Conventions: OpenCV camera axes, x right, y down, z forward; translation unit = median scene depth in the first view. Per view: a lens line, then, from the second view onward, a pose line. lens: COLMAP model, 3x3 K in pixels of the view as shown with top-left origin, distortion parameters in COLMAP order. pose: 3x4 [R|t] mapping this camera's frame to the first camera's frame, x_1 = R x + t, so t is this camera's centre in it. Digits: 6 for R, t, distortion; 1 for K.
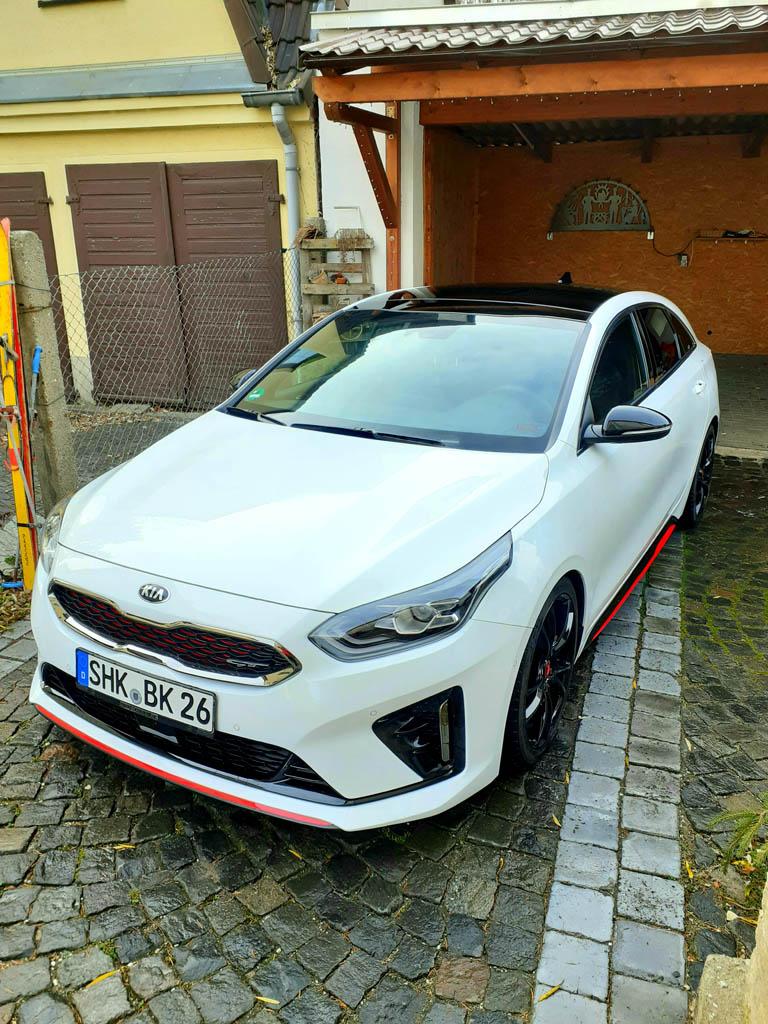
lens RADIAL K [[803.4, 0, 384.0], [0, 803.4, 512.0], [0, 0, 1]] dist [0.008625, 0.003617]
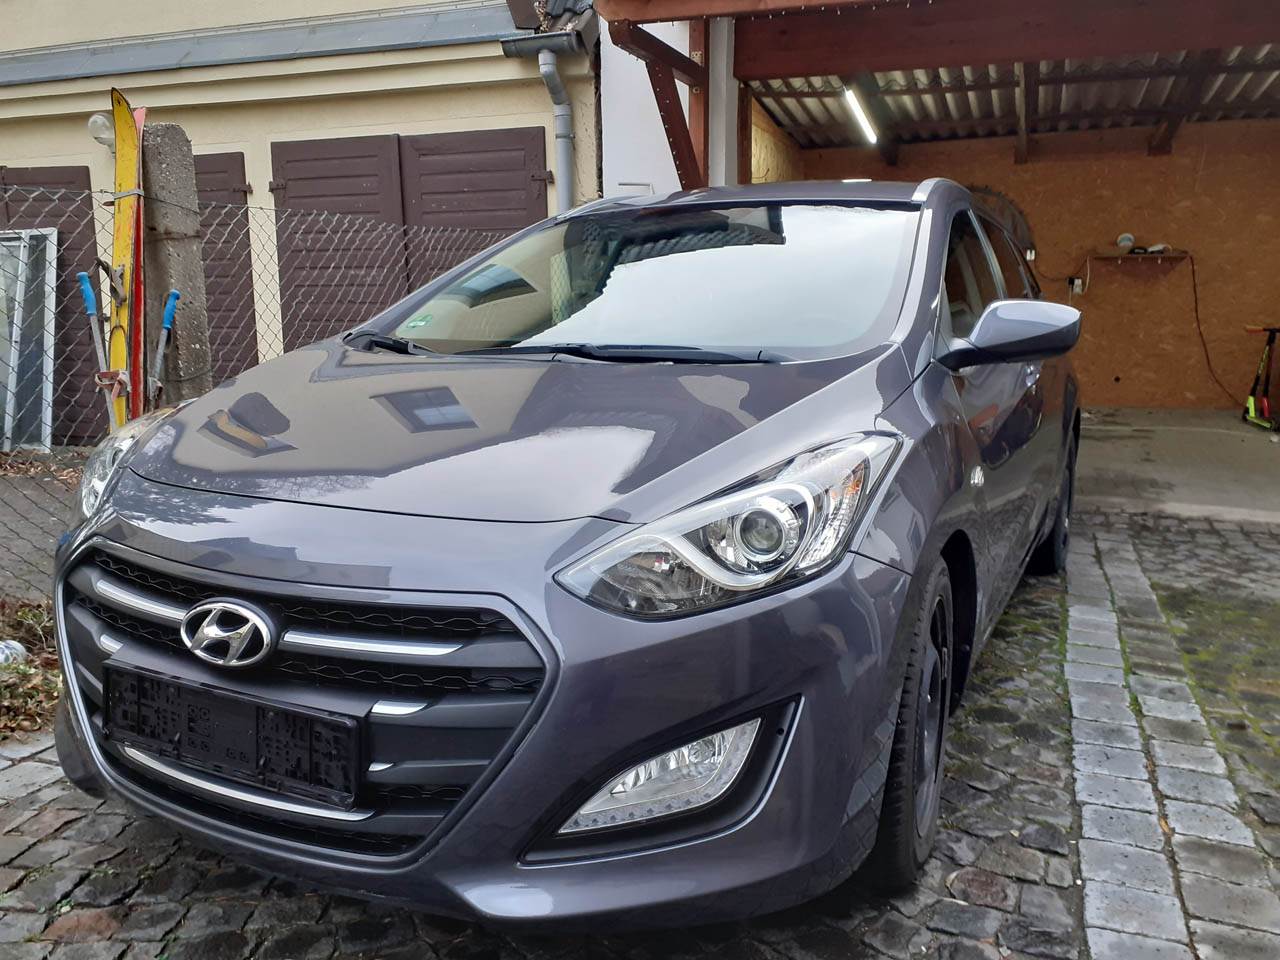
lens RADIAL K [[1003.0, 0, 640.0], [0, 1003.0, 480.0], [0, 0, 1]] dist [0.001911, -0.008917]
pose [[0.999434, 0.006774, -0.032965, -0.010431], [-0.012260, 0.985507, -0.169190, 0.050199], [0.031341, 0.169499, 0.985032, 0.137042]]
